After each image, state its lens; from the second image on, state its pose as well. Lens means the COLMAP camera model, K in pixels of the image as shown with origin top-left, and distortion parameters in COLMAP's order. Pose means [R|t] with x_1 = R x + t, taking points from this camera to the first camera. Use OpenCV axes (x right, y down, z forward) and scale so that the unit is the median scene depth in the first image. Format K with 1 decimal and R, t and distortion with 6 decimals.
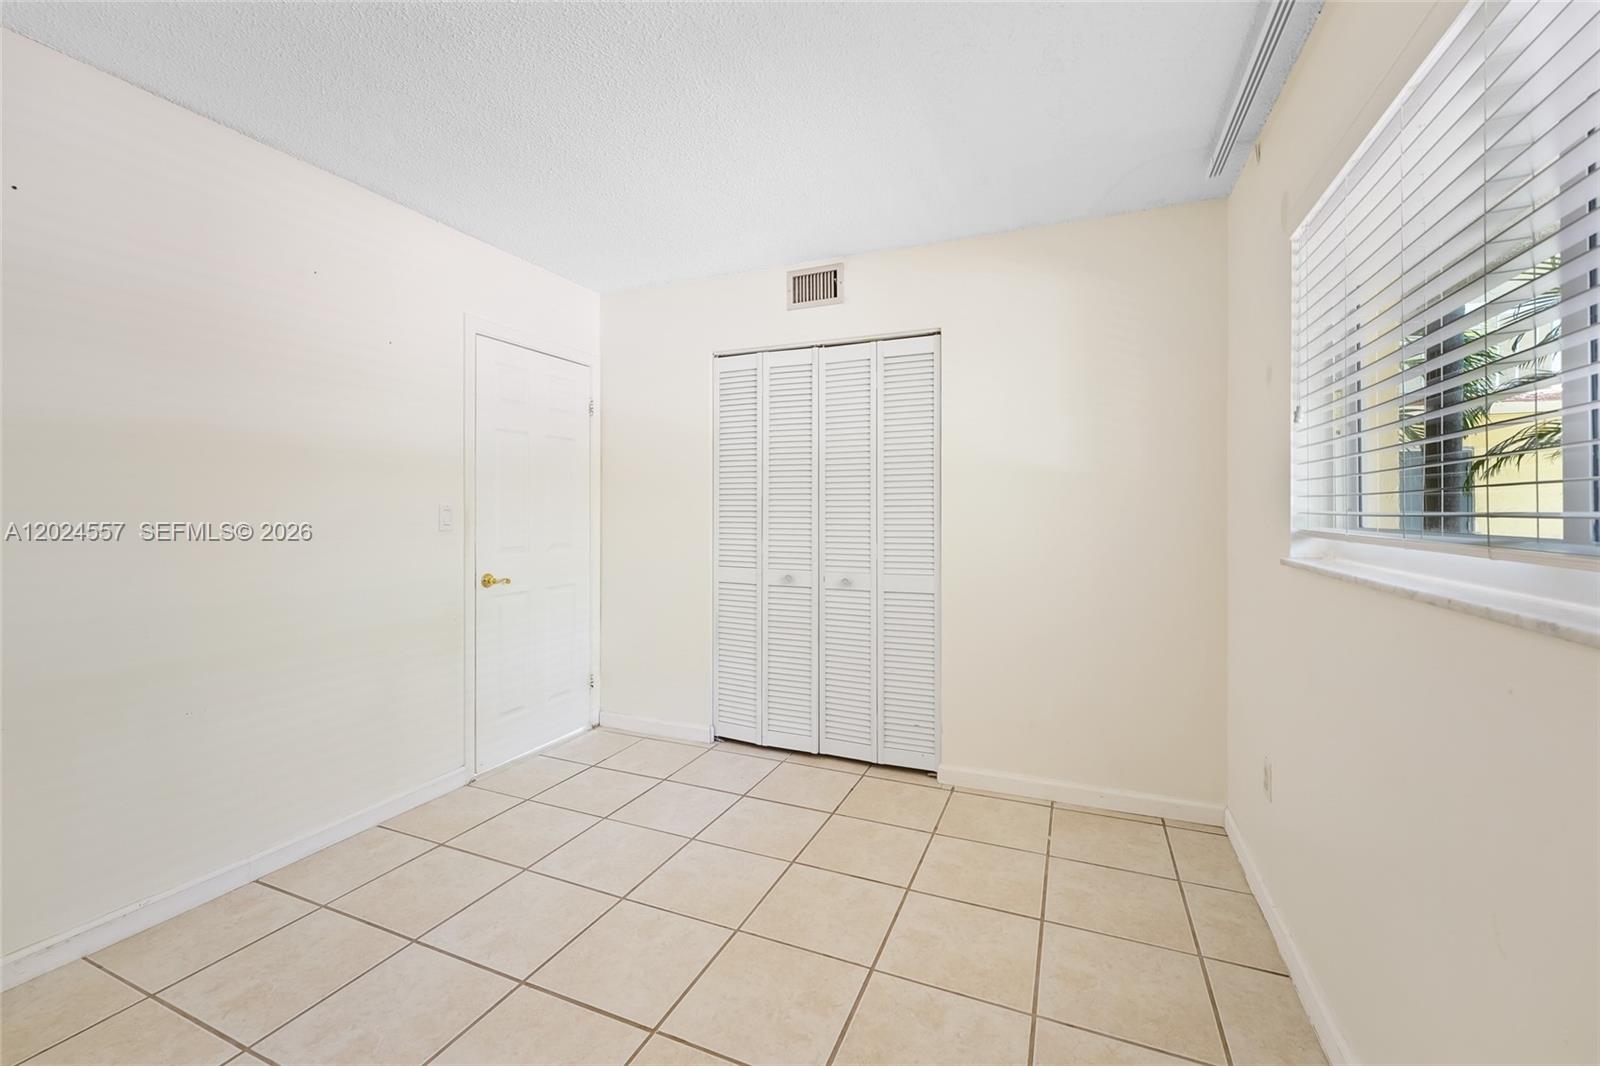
lens RADIAL K [[655.9, 0, 798.1], [0, 655.9, 506.2], [0, 0, 1]] dist [-0.001607, 0.000163]
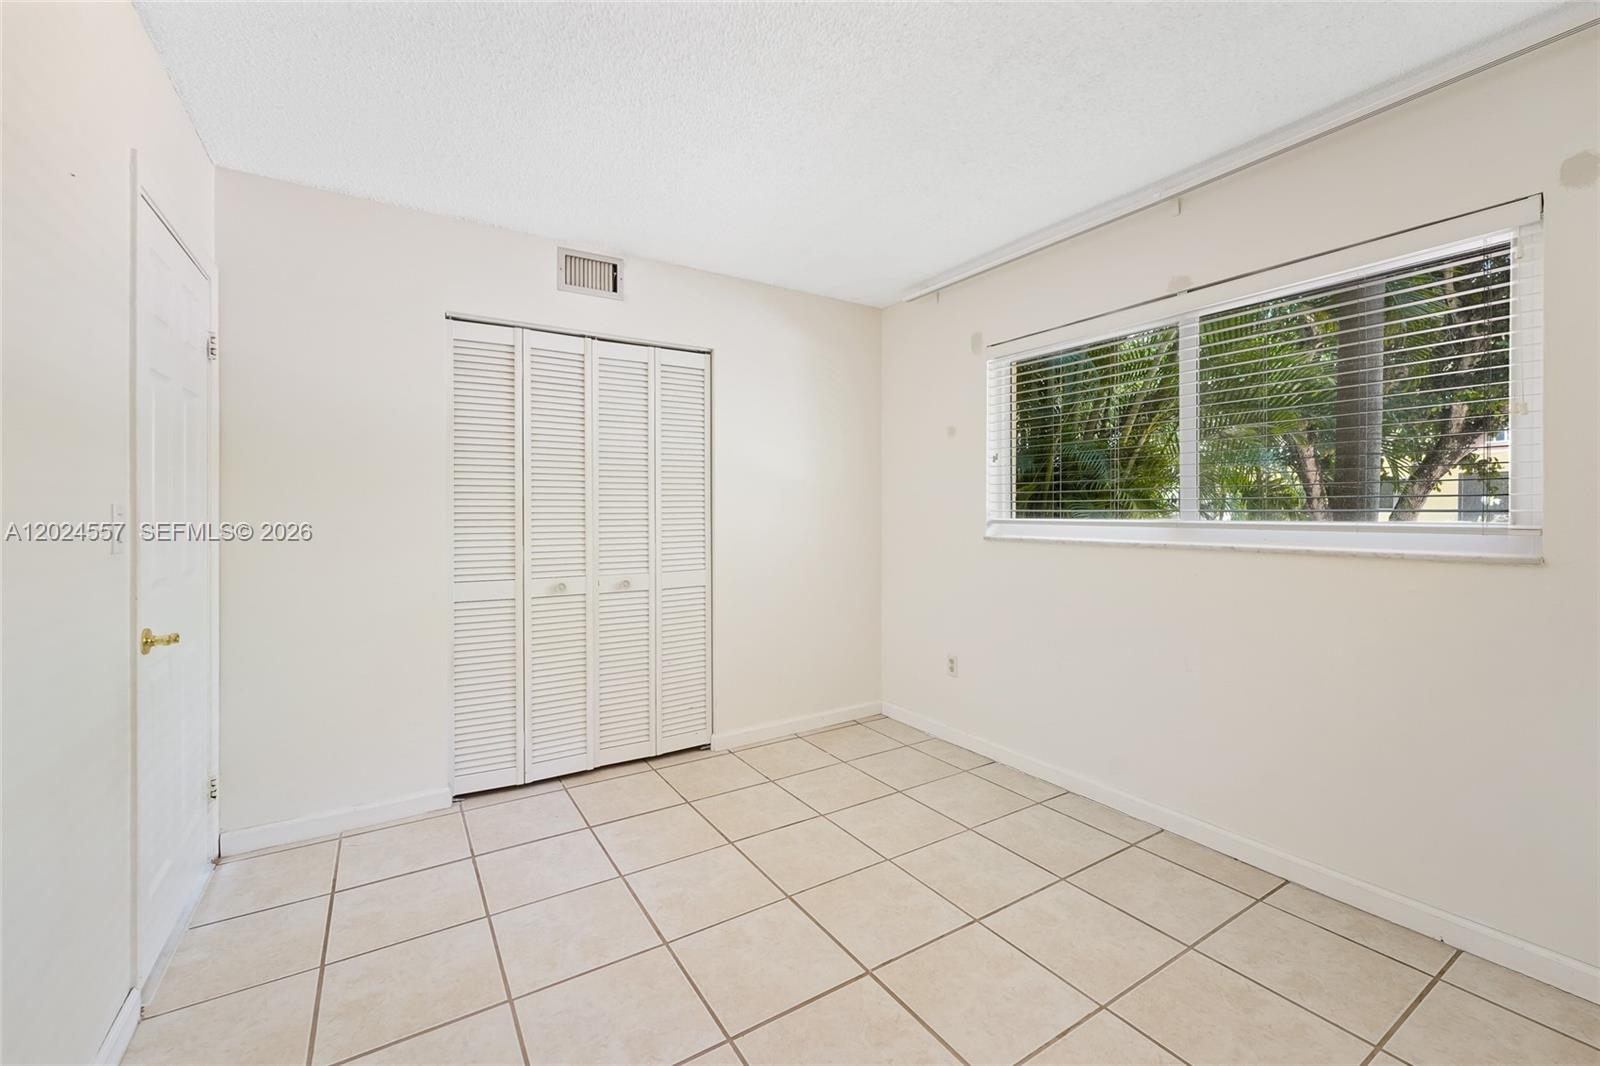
lens RADIAL K [[655.9, 0, 798.1], [0, 655.9, 506.2], [0, 0, 1]] dist [-0.001607, 0.000163]
pose [[0.564469, 0.000321, 0.825454, -0.606366], [-0.001638, 0.999998, 0.000732, -0.002475], [-0.825452, -0.001765, 0.564469, 0.231164]]
